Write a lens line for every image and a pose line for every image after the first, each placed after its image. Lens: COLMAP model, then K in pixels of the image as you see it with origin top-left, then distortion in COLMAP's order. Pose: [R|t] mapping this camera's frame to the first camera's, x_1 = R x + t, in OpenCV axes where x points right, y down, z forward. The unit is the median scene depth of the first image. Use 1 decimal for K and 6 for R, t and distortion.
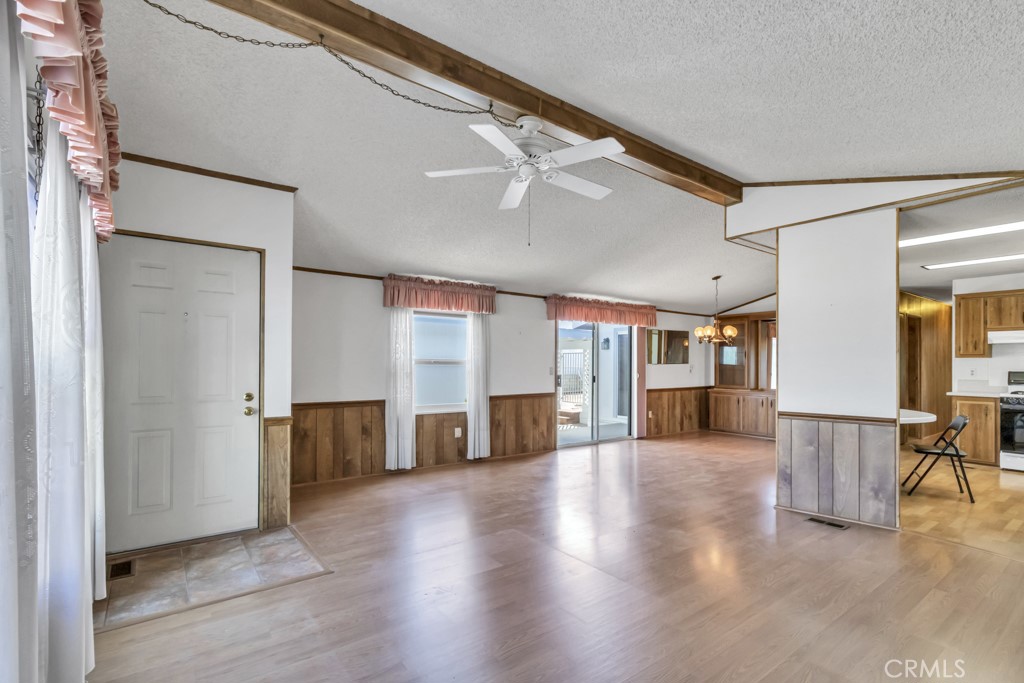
lens RADIAL K [[487.5, 0, 515.1], [0, 487.5, 357.9], [0, 0, 1]] dist [0.001935, -0.000371]
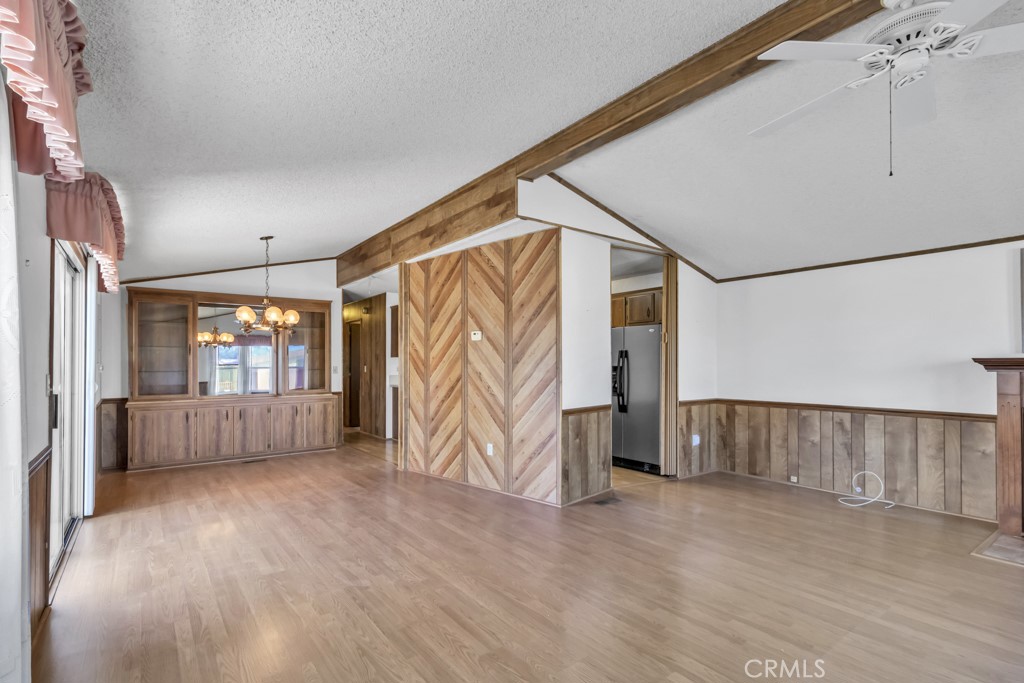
lens RADIAL K [[487.5, 0, 495.2], [0, 487.5, 357.8], [0, 0, 1]] dist [0.001935, -0.000371]
pose [[0.016129, 0.007394, 0.999843, -0.341997], [-0.010541, 0.999918, -0.007225, 0.008082], [-0.999814, -0.010423, 0.016206, 0.827682]]
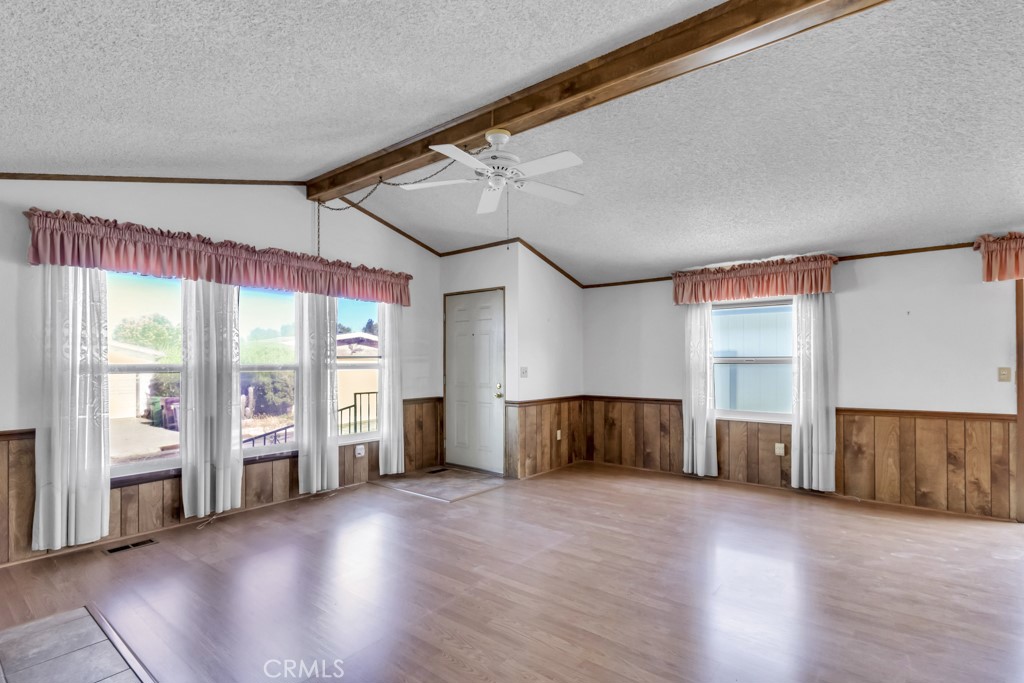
lens RADIAL K [[487.5, 0, 532.1], [0, 487.5, 358.7], [0, 0, 1]] dist [0.001935, -0.000371]
pose [[0.259546, -0.011647, -0.965661, 0.568058], [0.017307, 0.999823, -0.007407, 0.004823], [0.965576, -0.014791, 0.259701, 0.423786]]
